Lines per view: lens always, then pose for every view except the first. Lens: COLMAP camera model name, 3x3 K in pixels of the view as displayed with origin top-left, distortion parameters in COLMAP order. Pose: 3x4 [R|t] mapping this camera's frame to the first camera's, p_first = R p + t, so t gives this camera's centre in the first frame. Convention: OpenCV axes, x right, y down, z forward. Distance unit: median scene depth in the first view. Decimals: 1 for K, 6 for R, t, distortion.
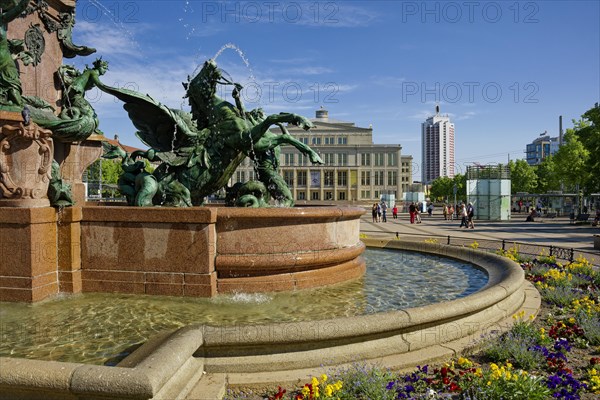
lens RADIAL K [[494.7, 0, 299.8], [0, 494.7, 180.6], [0, 0, 1]] dist [-0.161676, 0.009323]
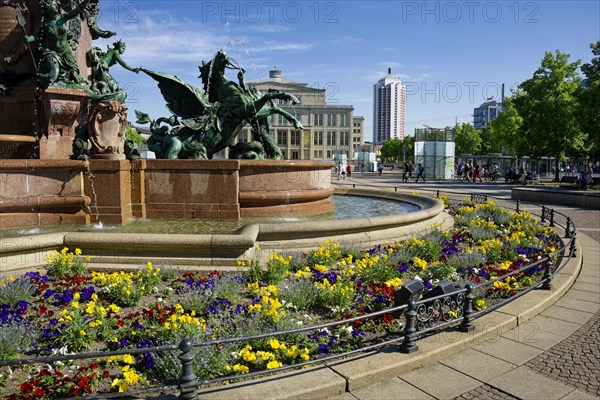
lens RADIAL K [[494.7, 0, 299.8], [0, 494.7, 180.6], [0, 0, 1]] dist [-0.161676, 0.009323]
pose [[0.995178, 0.002095, 0.098066, -0.086055], [-0.010113, 0.996636, 0.081328, -0.003057], [-0.097566, -0.081927, 0.991851, -0.311729]]
